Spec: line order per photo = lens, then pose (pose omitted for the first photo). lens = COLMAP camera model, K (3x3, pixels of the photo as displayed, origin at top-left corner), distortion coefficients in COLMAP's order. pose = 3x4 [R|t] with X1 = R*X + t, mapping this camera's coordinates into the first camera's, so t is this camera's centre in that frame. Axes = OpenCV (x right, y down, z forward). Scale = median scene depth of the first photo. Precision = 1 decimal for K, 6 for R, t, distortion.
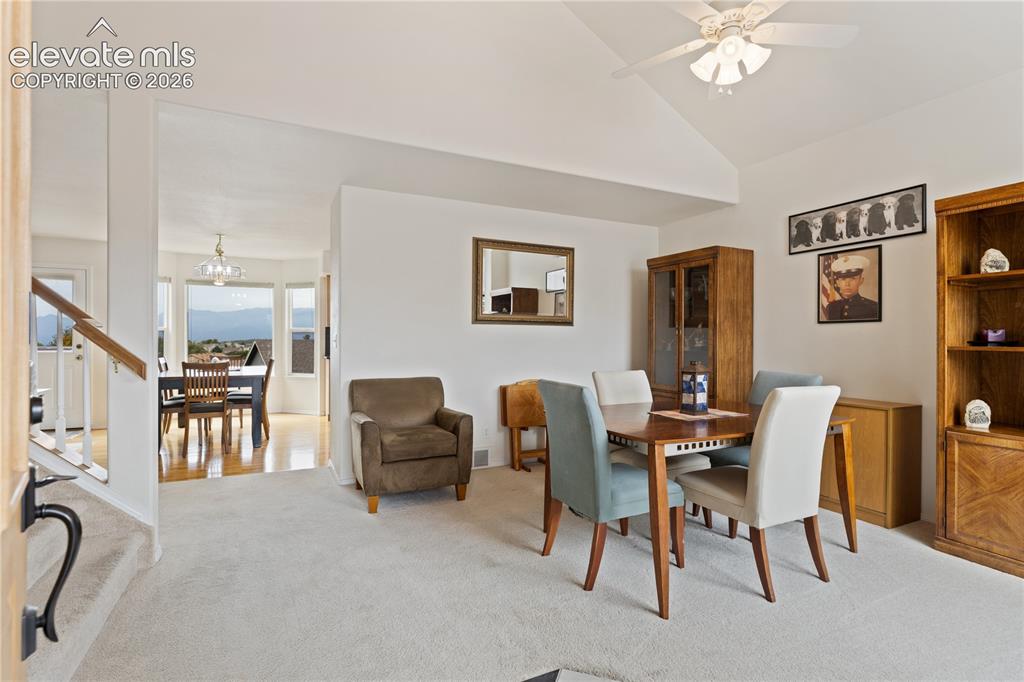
lens RADIAL K [[476.4, 0, 509.2], [0, 476.4, 339.8], [0, 0, 1]] dist [-0.000725, 0.000010]
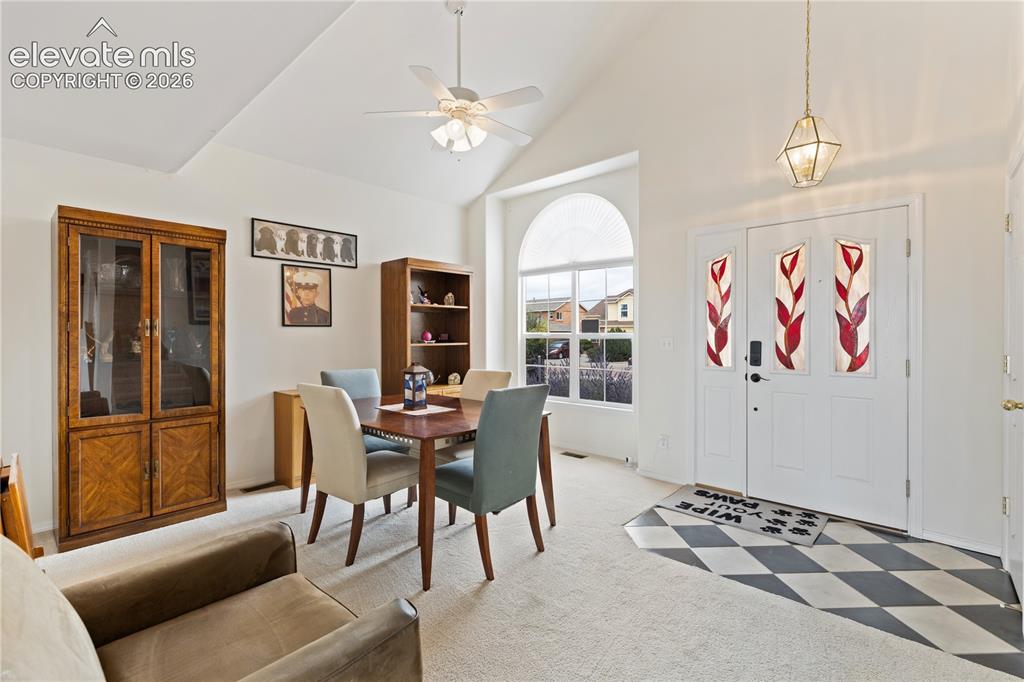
lens RADIAL K [[460.6, 0, 515.7], [0, 460.6, 337.0], [0, 0, 1]] dist [0.009101, 0.000201]
pose [[-0.369601, -0.011048, 0.929125, -0.565486], [0.002040, 0.999917, 0.012701, -0.023398], [-0.929188, 0.006590, -0.369548, 0.928013]]
